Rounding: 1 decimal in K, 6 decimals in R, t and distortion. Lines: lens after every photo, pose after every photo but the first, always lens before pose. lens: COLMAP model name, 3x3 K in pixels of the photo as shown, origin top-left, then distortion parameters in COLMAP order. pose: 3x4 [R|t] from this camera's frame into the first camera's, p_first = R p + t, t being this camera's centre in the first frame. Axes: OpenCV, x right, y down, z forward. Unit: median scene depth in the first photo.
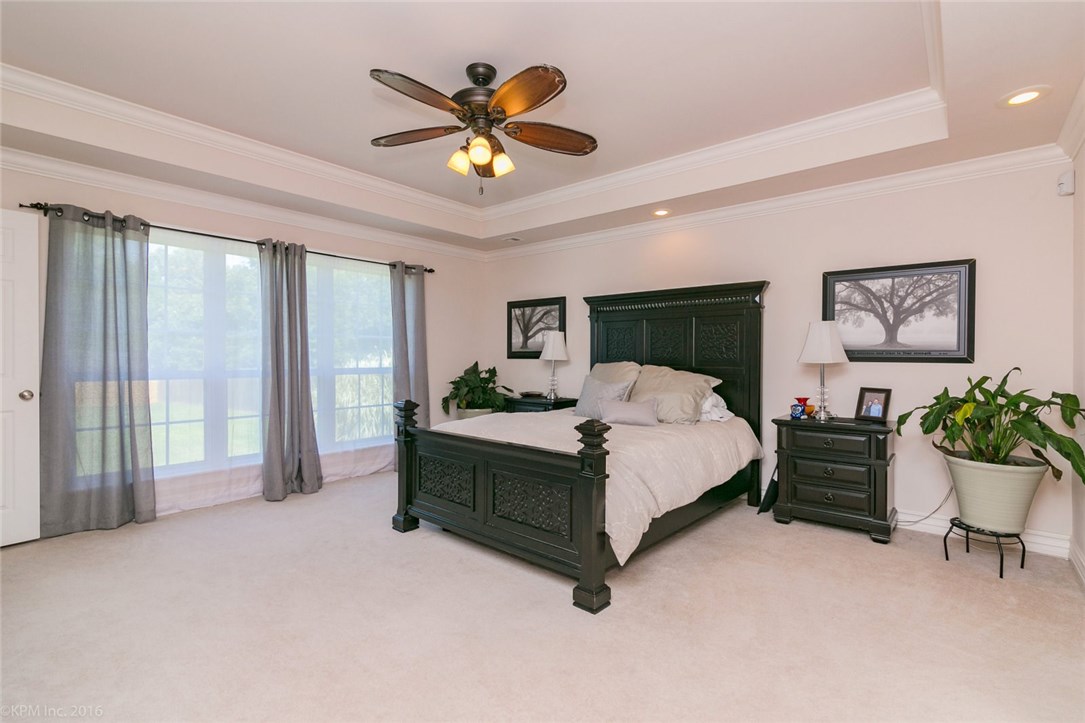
lens RADIAL K [[504.5, 0, 541.9], [0, 504.5, 356.8], [0, 0, 1]] dist [-0.000236, 0.000586]
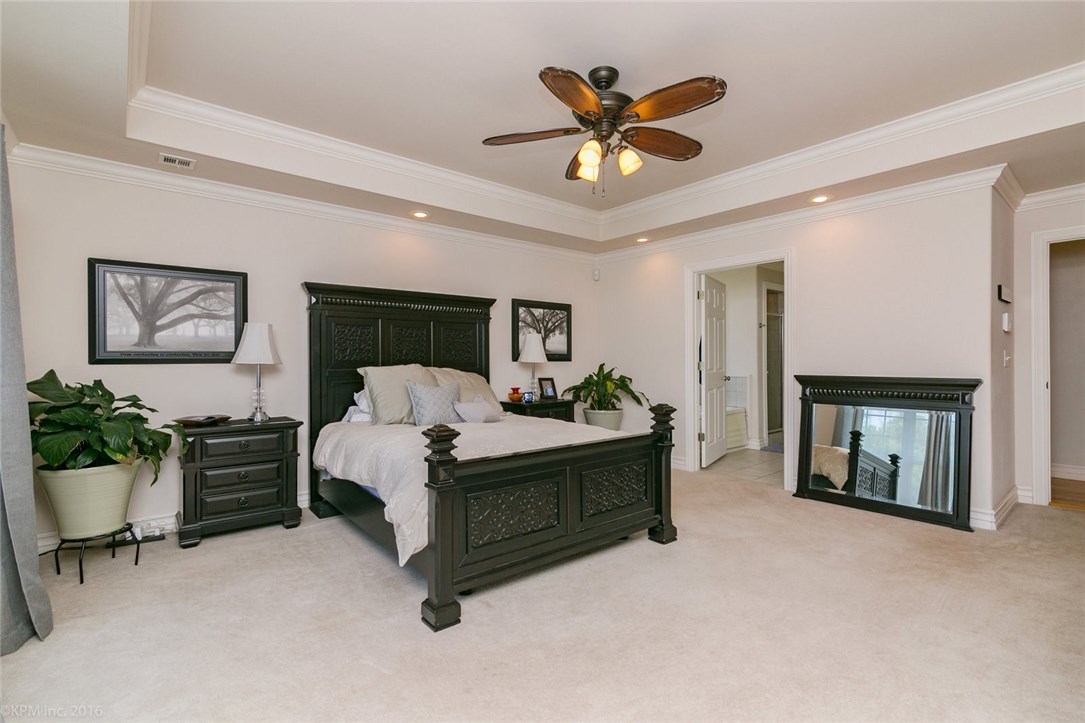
lens RADIAL K [[504.5, 0, 541.9], [0, 504.5, 356.8], [0, 0, 1]] dist [-0.000236, 0.000586]
pose [[0.145451, -0.001985, 0.989363, -0.840230], [0.003508, 0.999993, 0.001491, -0.005824], [-0.989359, 0.003254, 0.145457, 0.723528]]
